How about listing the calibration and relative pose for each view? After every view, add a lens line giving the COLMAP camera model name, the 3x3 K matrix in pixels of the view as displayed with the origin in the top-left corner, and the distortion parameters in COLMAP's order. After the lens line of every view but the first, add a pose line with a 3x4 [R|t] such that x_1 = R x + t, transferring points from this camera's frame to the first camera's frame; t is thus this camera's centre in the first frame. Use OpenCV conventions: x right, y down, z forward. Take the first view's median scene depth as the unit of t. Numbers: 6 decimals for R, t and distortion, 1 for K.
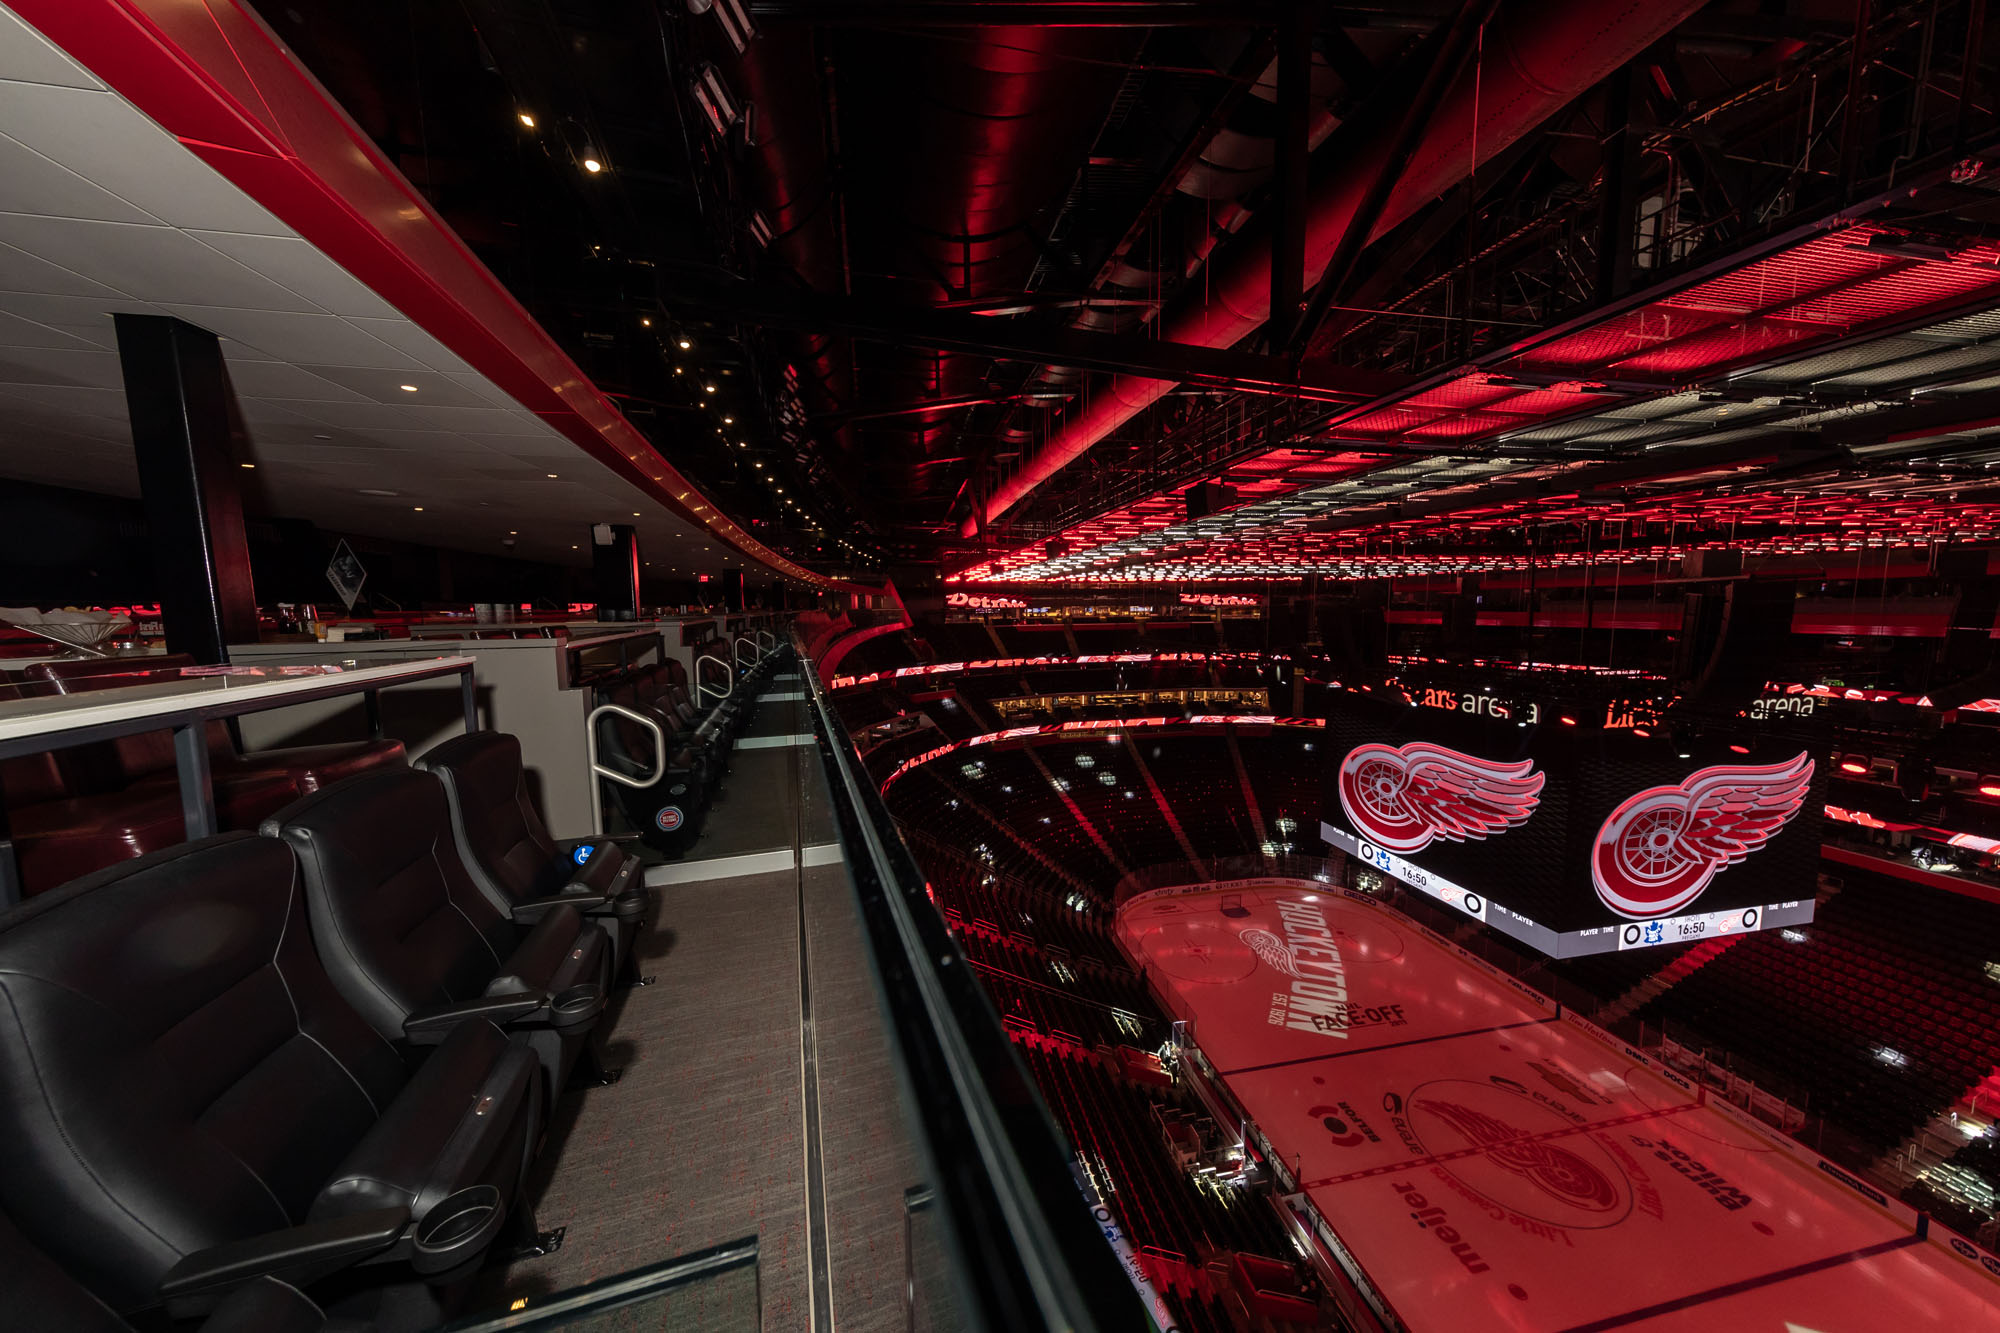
lens RADIAL K [[642.0, 0, 1008.4], [0, 642.0, 670.3], [0, 0, 1]] dist [0.005573, -0.000010]
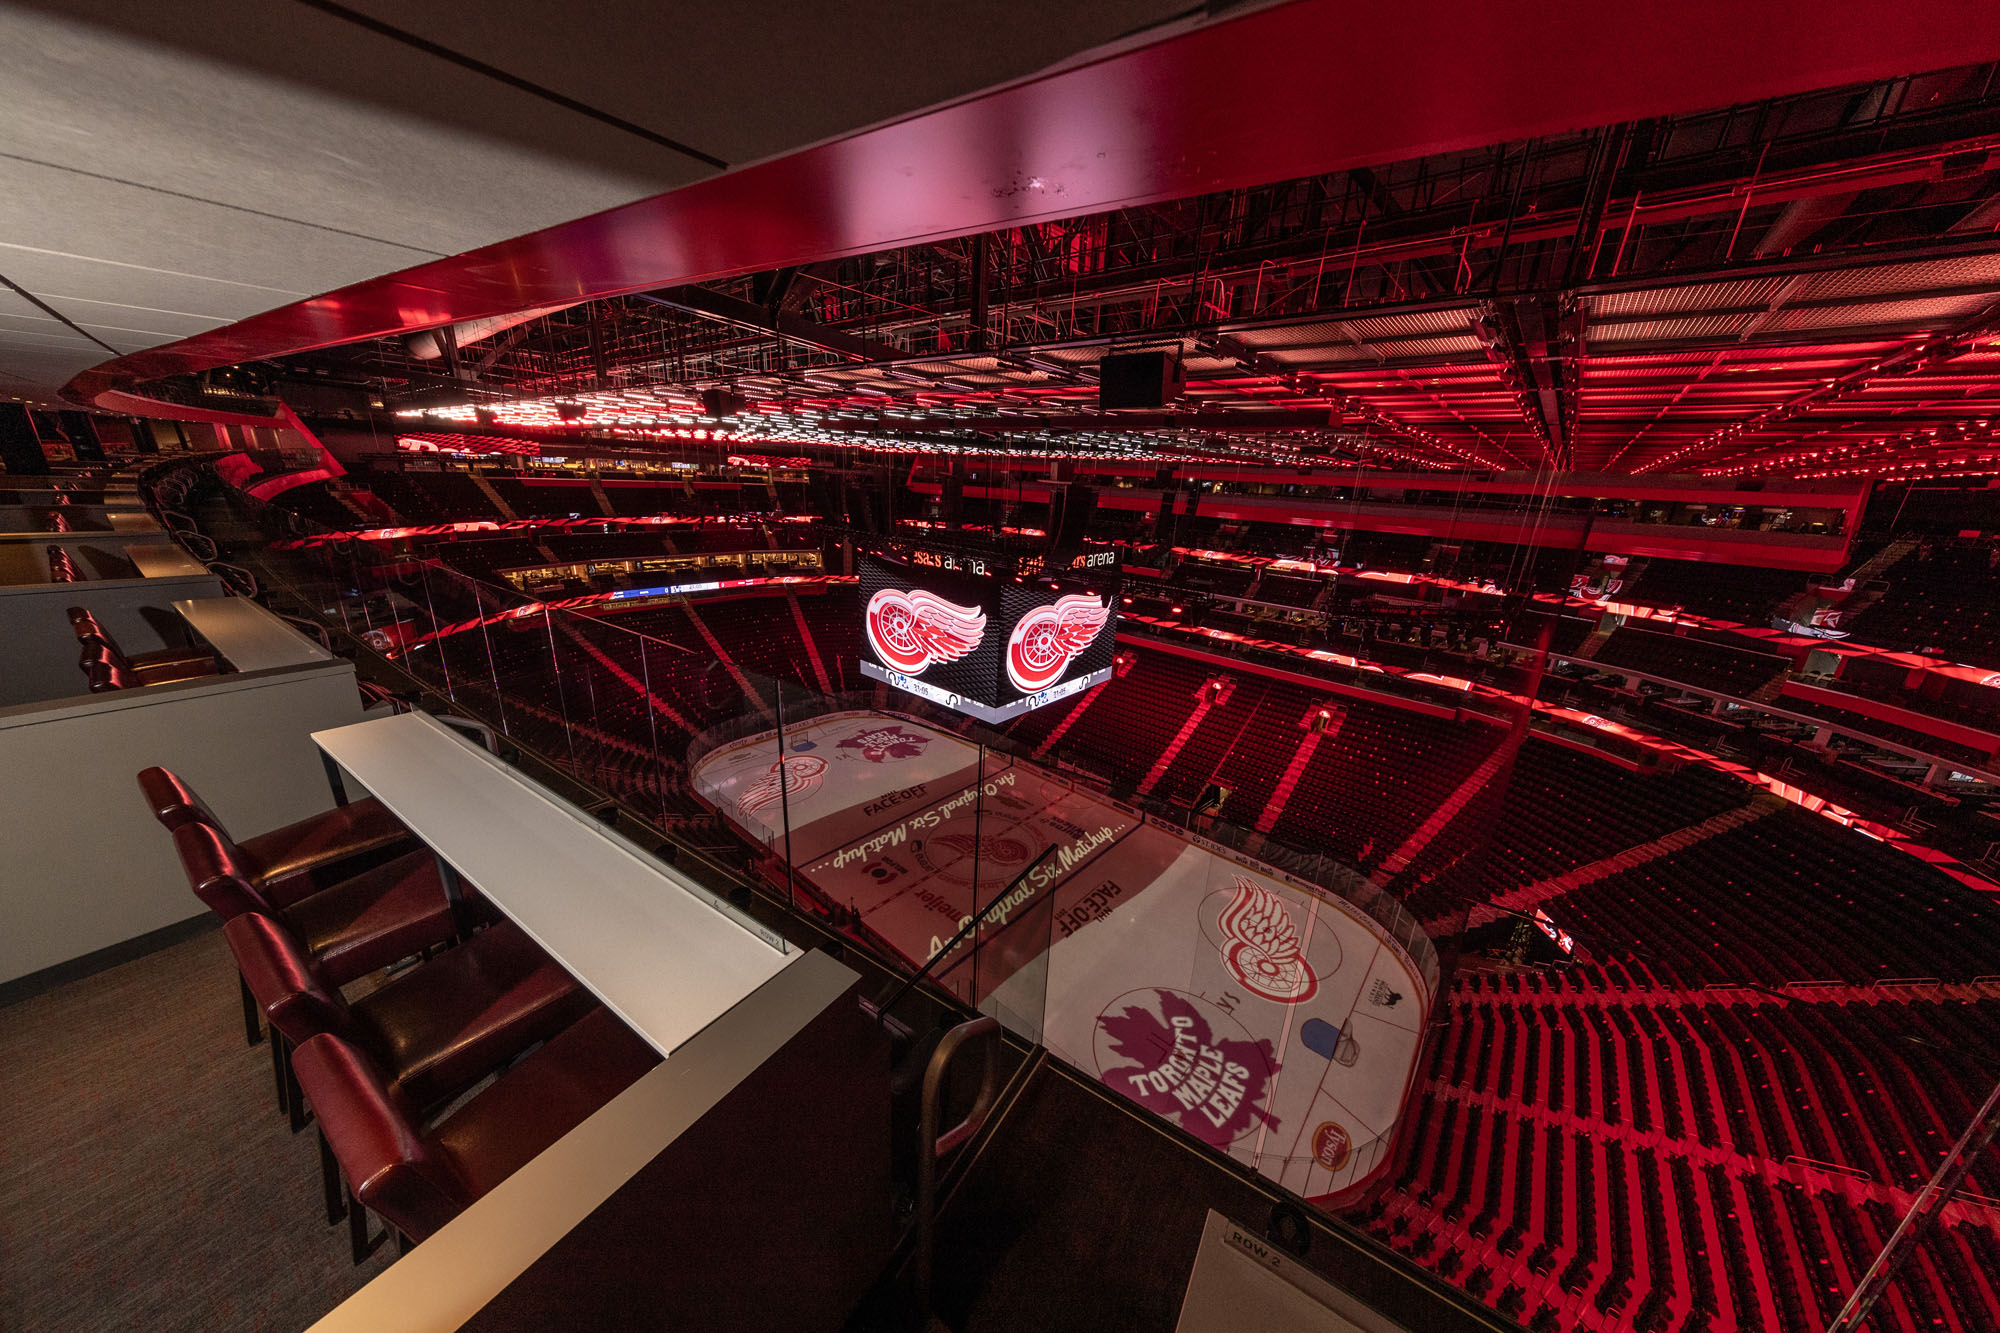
lens RADIAL K [[620.2, 0, 1007.4], [0, 620.2, 670.1], [0, 0, 1]] dist [0.007641, -0.000255]
pose [[0.791756, -0.135822, 0.595546, -0.011840], [0.001054, 0.975268, 0.221022, -0.015224], [-0.610837, -0.174368, 0.772318, -0.138040]]
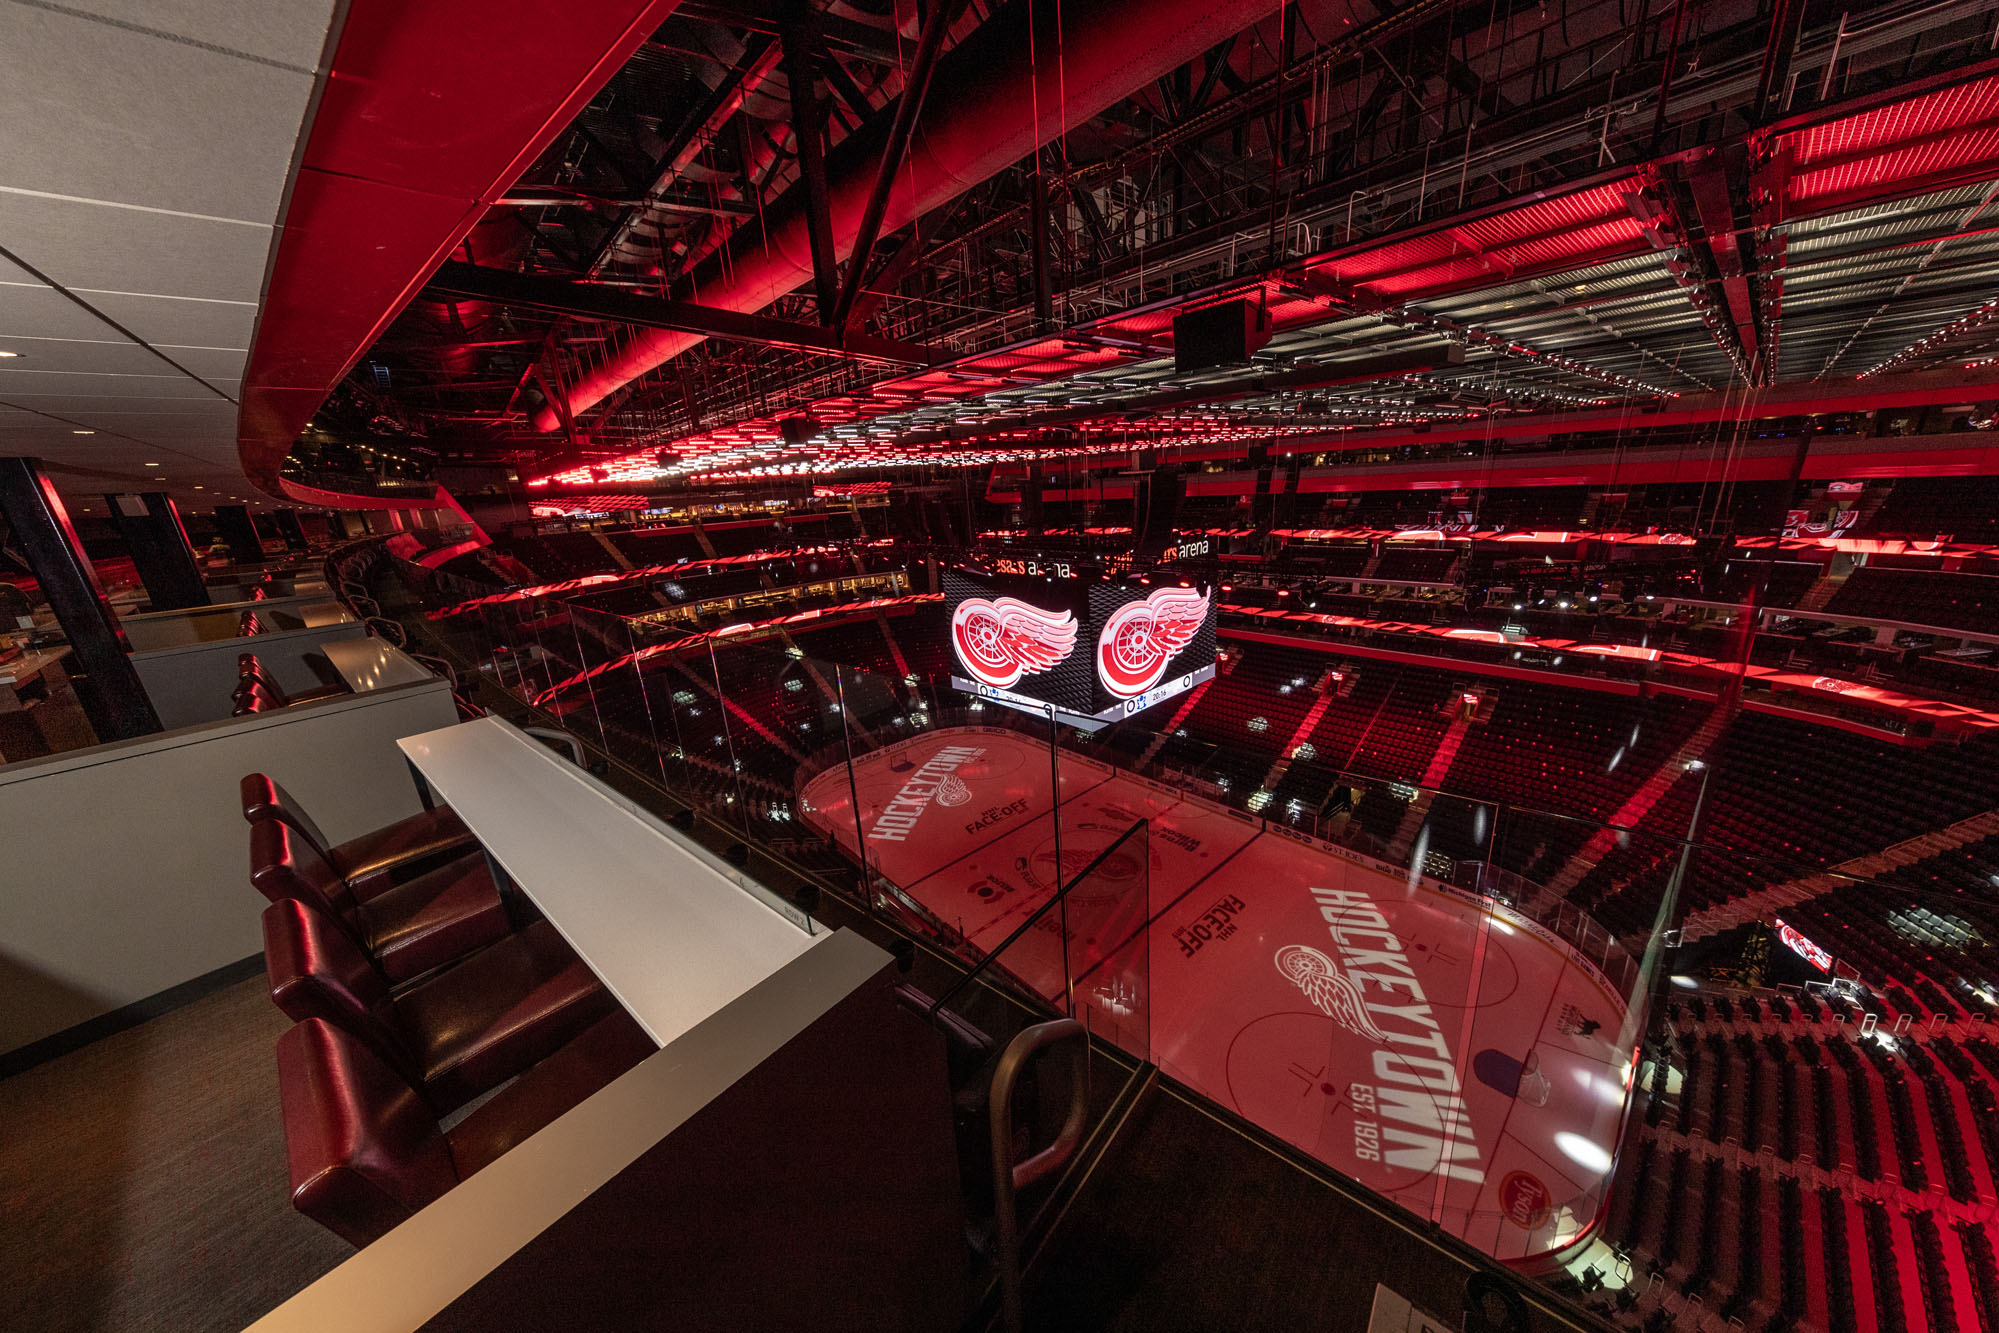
lens RADIAL K [[639.9, 0, 1007.9], [0, 639.9, 669.6], [0, 0, 1]] dist [0.007514, -0.000265]
pose [[0.859467, -0.186306, 0.476031, -0.005830], [0.103165, 0.975276, 0.195434, -0.007355], [-0.500672, -0.118860, 0.857438, -0.134560]]
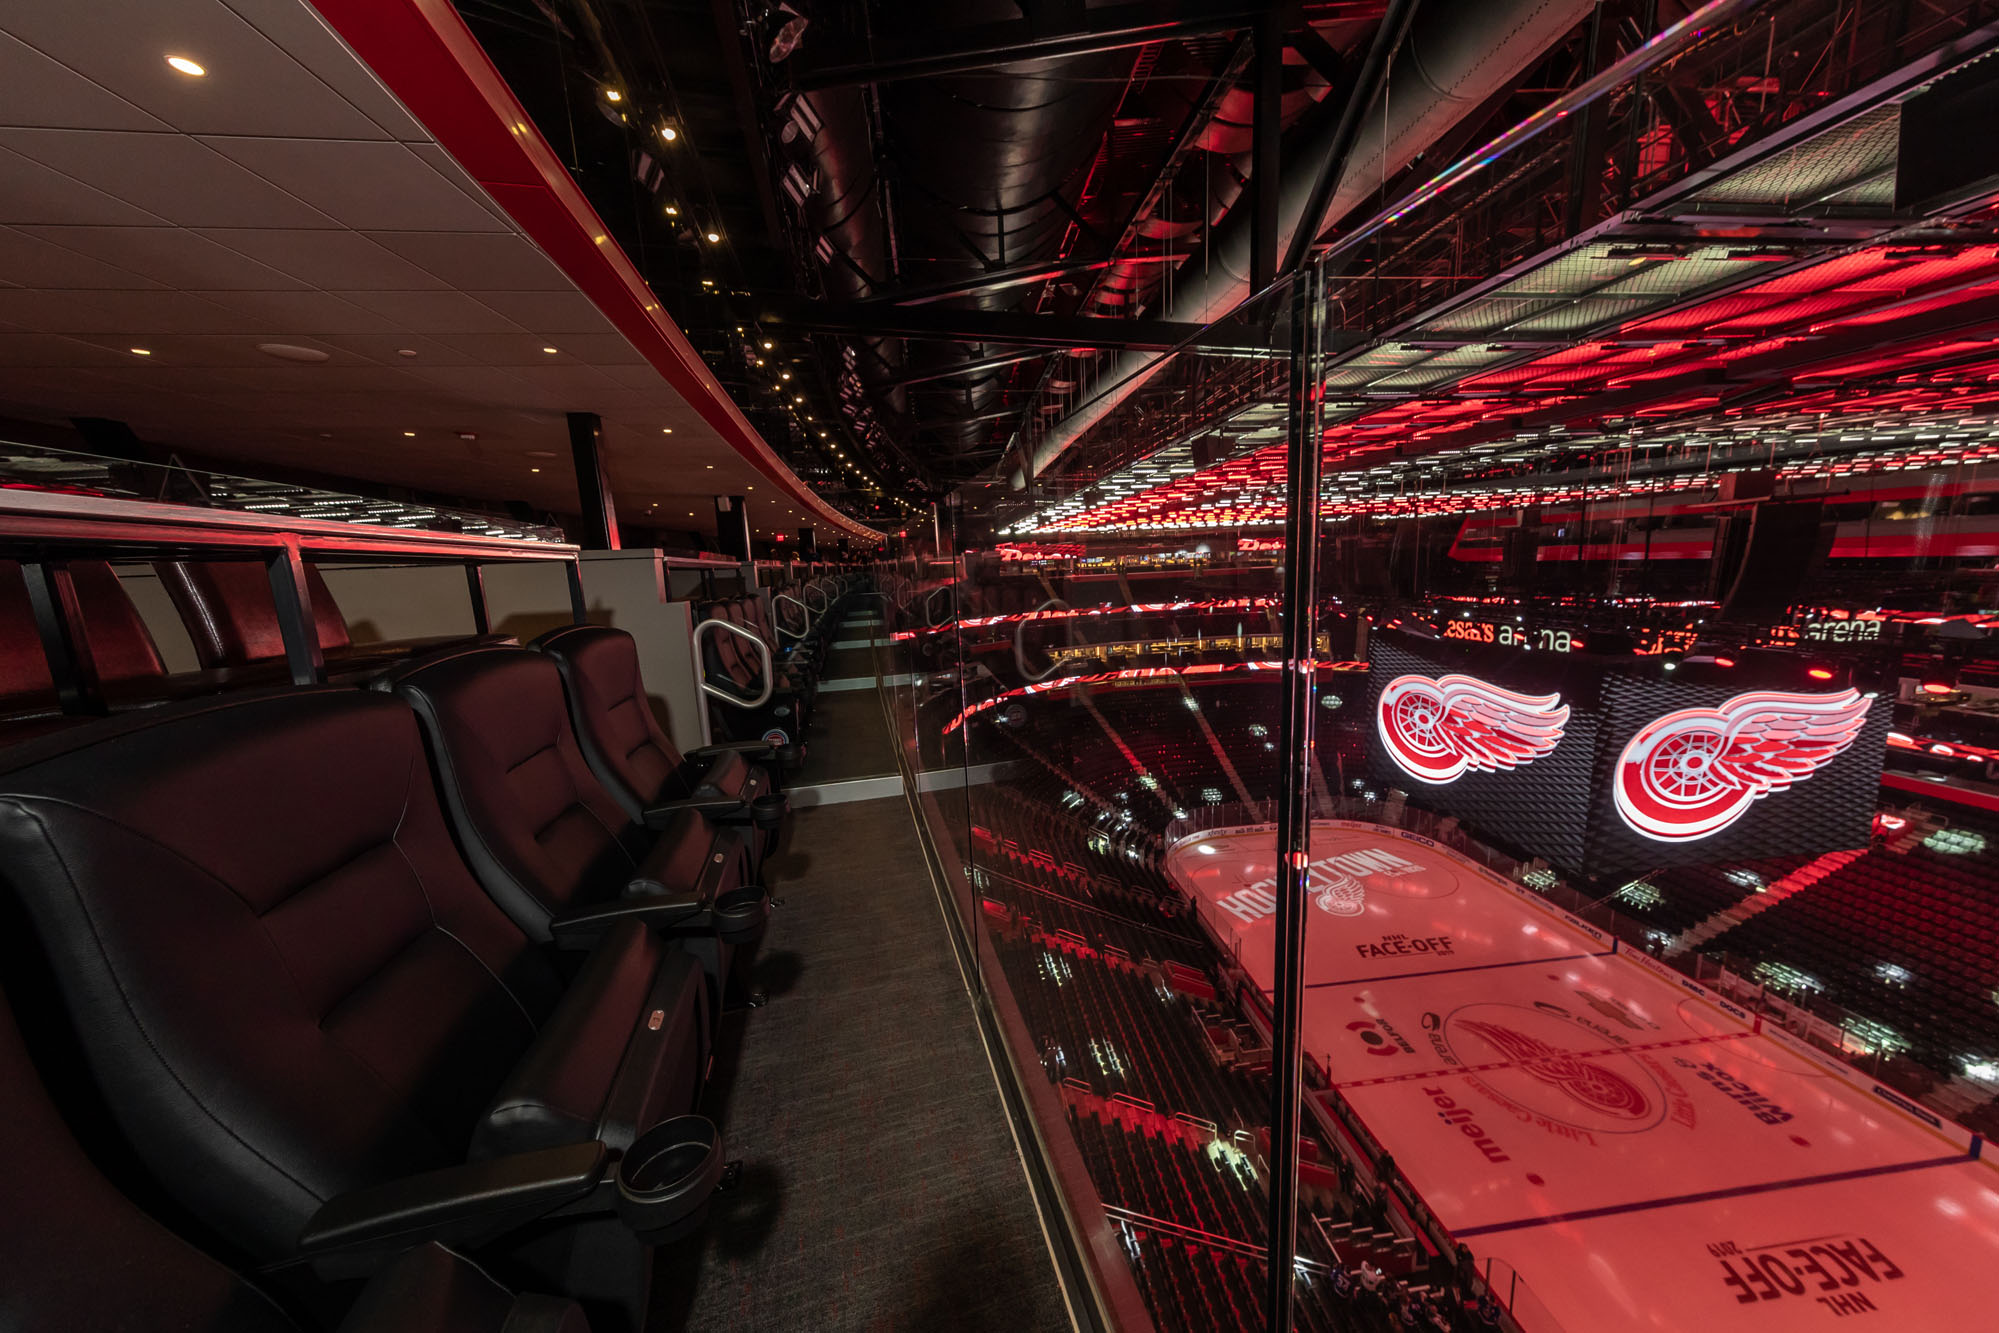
lens RADIAL K [[649.3, 0, 1006.7], [0, 649.3, 670.3], [0, 0, 1]] dist [0.005660, -0.000062]
pose [[0.995210, -0.016391, -0.096373, 0.024980], [0.022995, 0.997433, 0.067818, 0.017085], [0.095014, -0.069710, 0.993032, -0.091934]]
